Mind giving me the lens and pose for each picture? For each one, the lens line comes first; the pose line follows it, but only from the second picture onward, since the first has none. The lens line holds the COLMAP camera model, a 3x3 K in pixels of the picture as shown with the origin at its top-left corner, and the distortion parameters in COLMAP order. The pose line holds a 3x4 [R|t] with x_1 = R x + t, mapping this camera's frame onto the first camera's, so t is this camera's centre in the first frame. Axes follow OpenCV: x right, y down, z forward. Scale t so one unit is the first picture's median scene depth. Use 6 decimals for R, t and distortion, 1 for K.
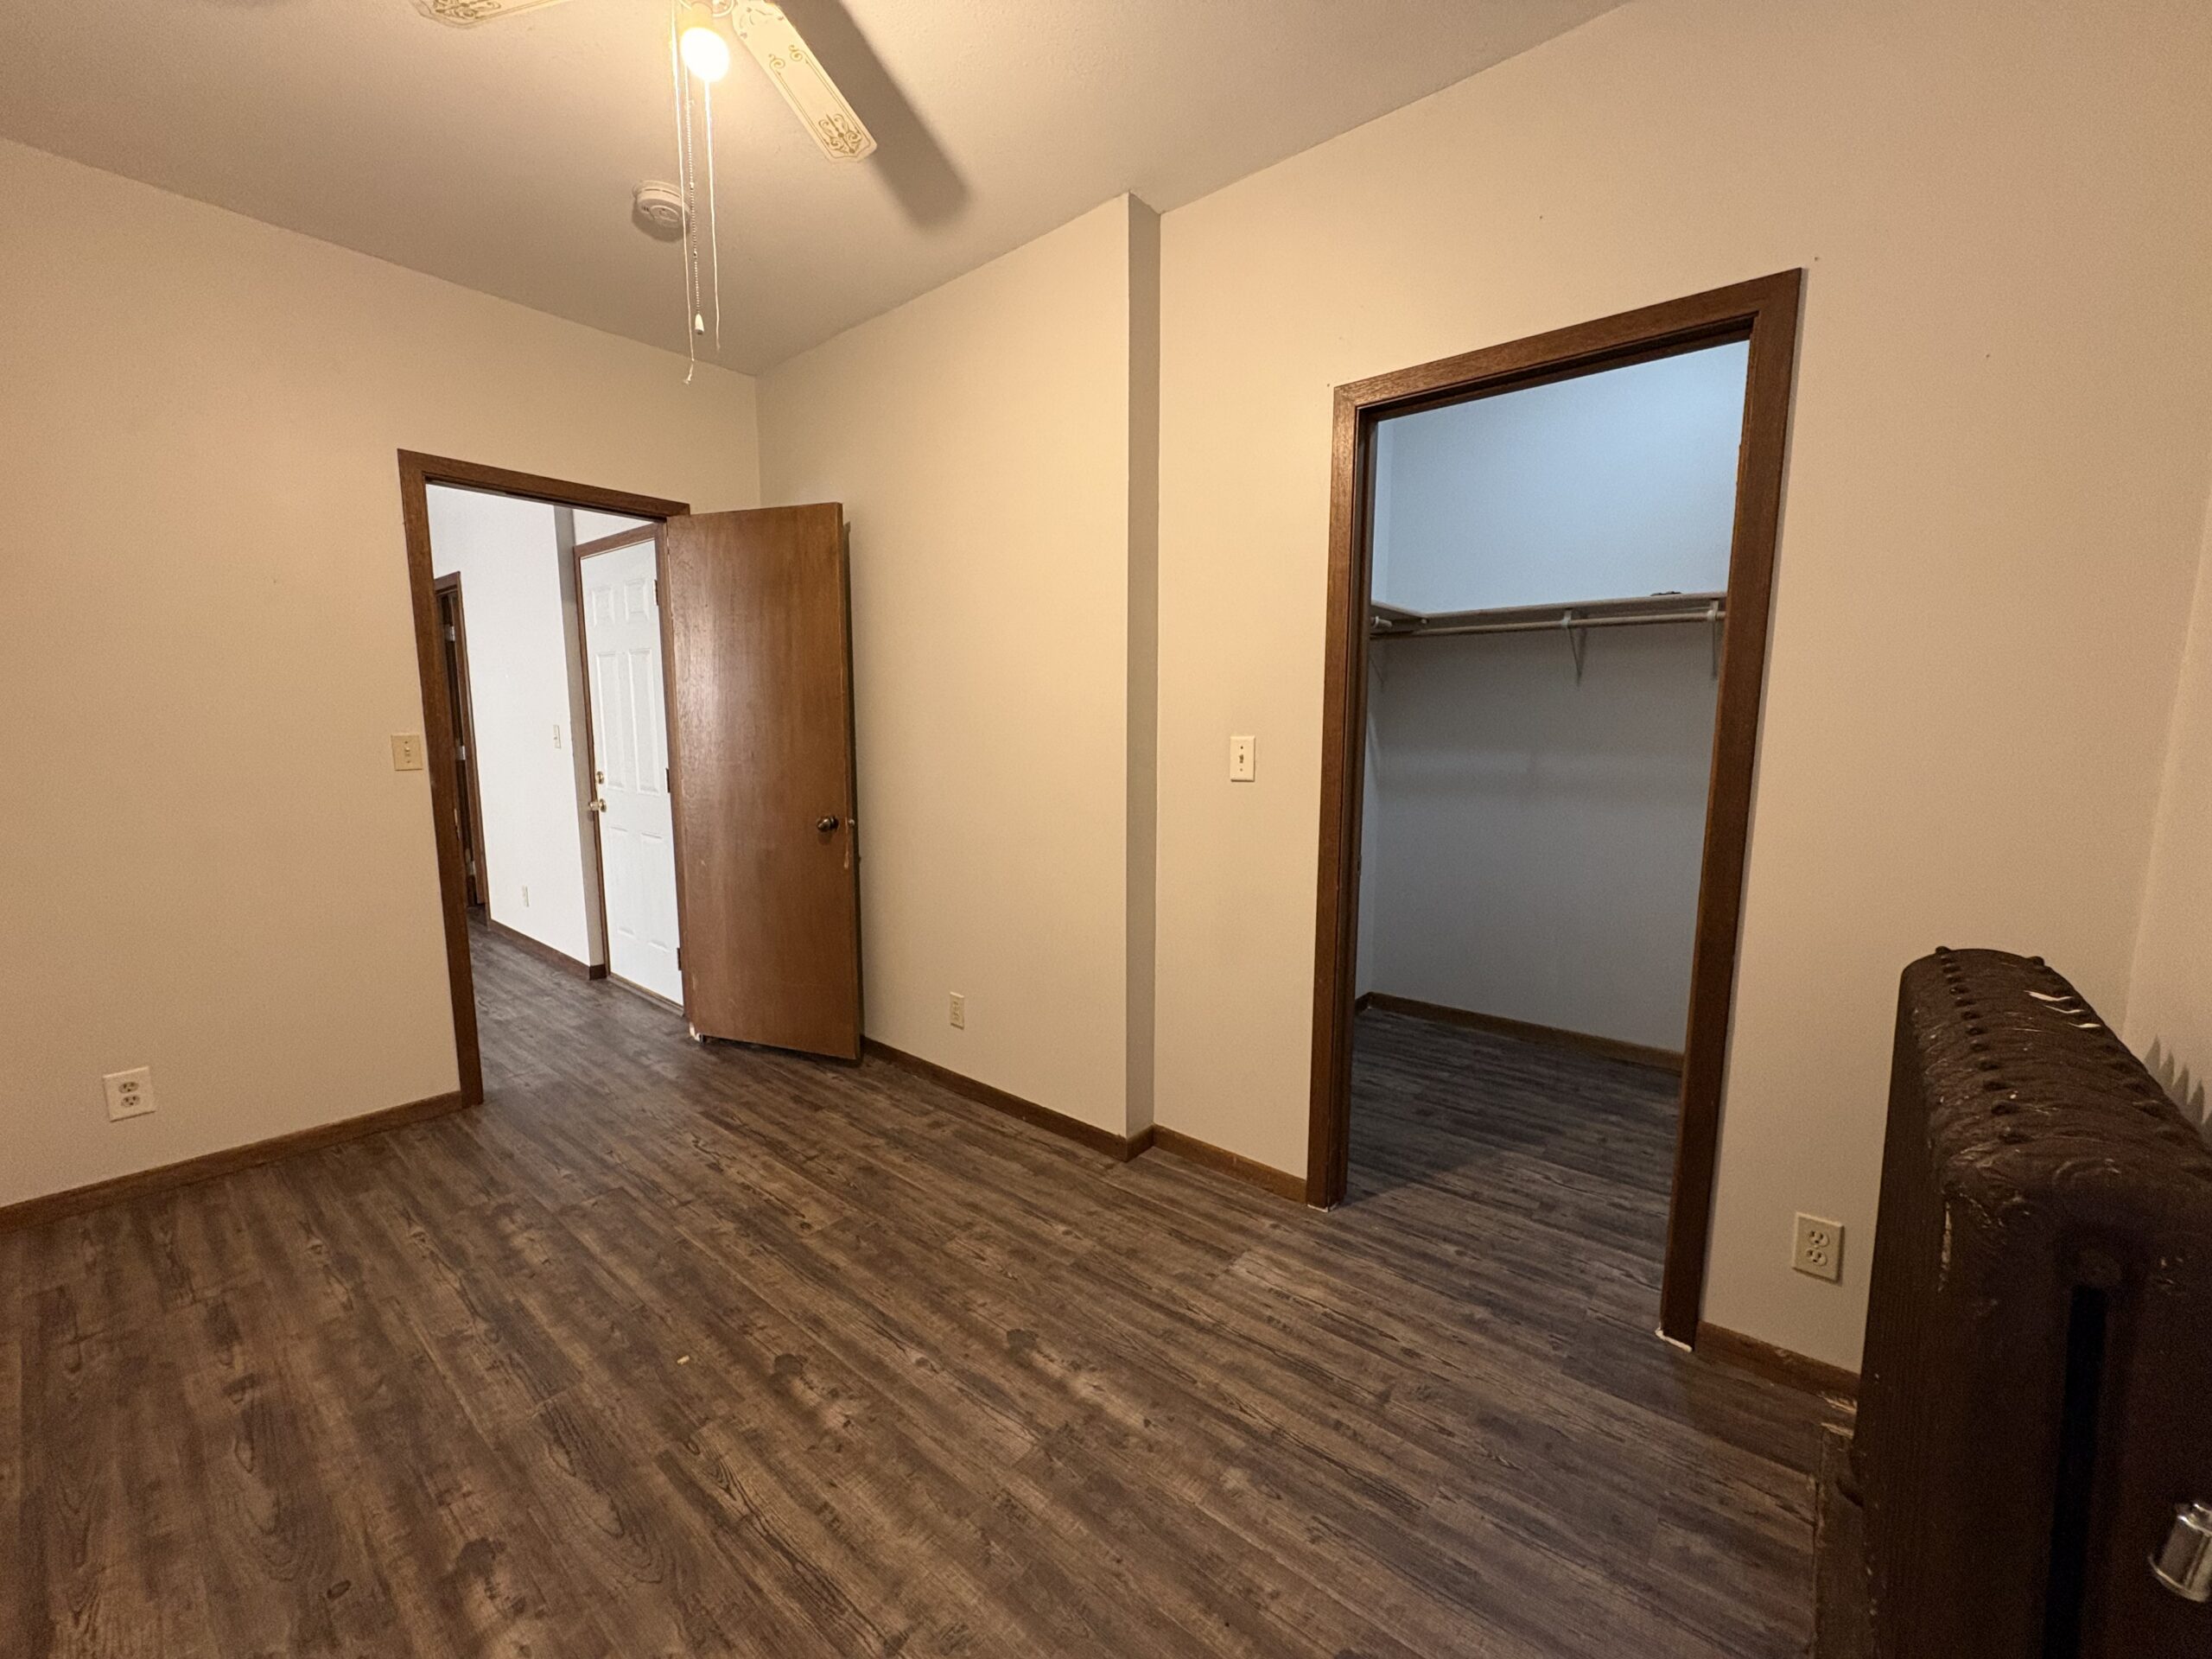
lens RADIAL K [[872.9, 0, 1110.5], [0, 872.9, 835.8], [0, 0, 1]] dist [-0.000996, -0.000223]
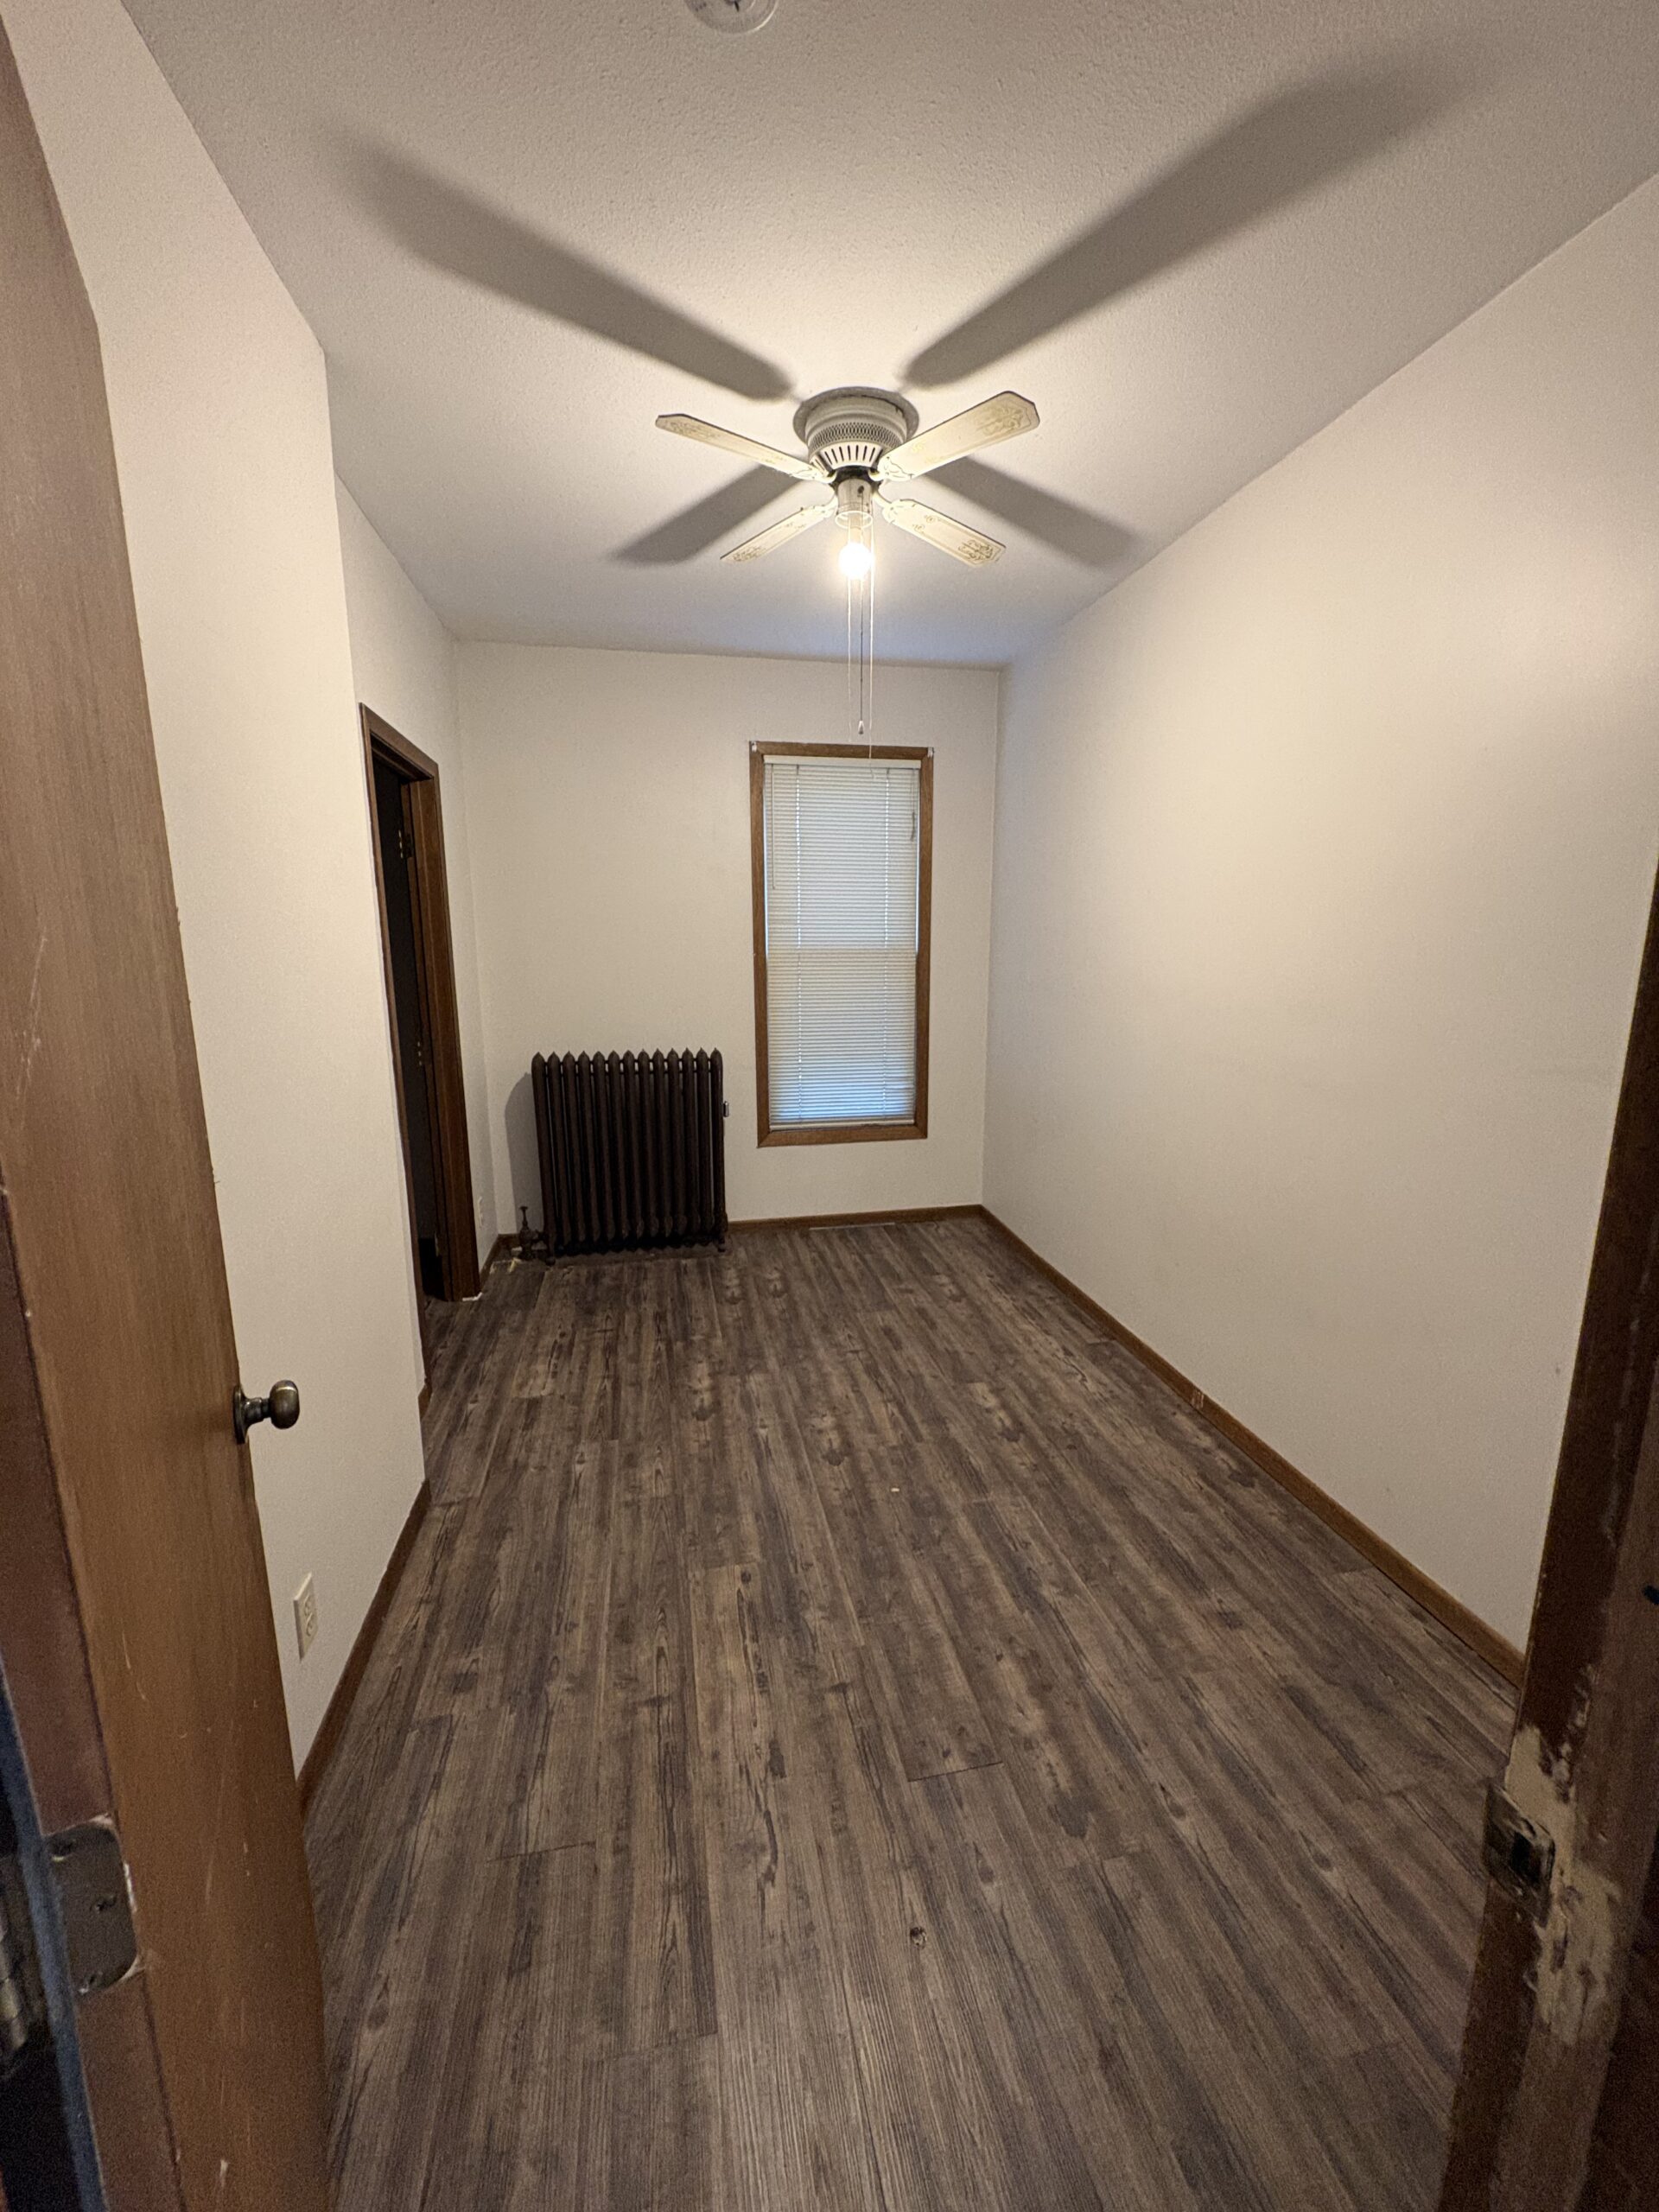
lens RADIAL K [[872.9, 0, 827.4], [0, 872.9, 1096.6], [0, 0, 1]] dist [-0.000996, -0.000223]
pose [[-0.771491, -0.114447, 0.625862, -1.115377], [0.083693, 0.956885, 0.278147, -0.322720], [-0.630711, 0.266968, -0.728650, 1.784462]]
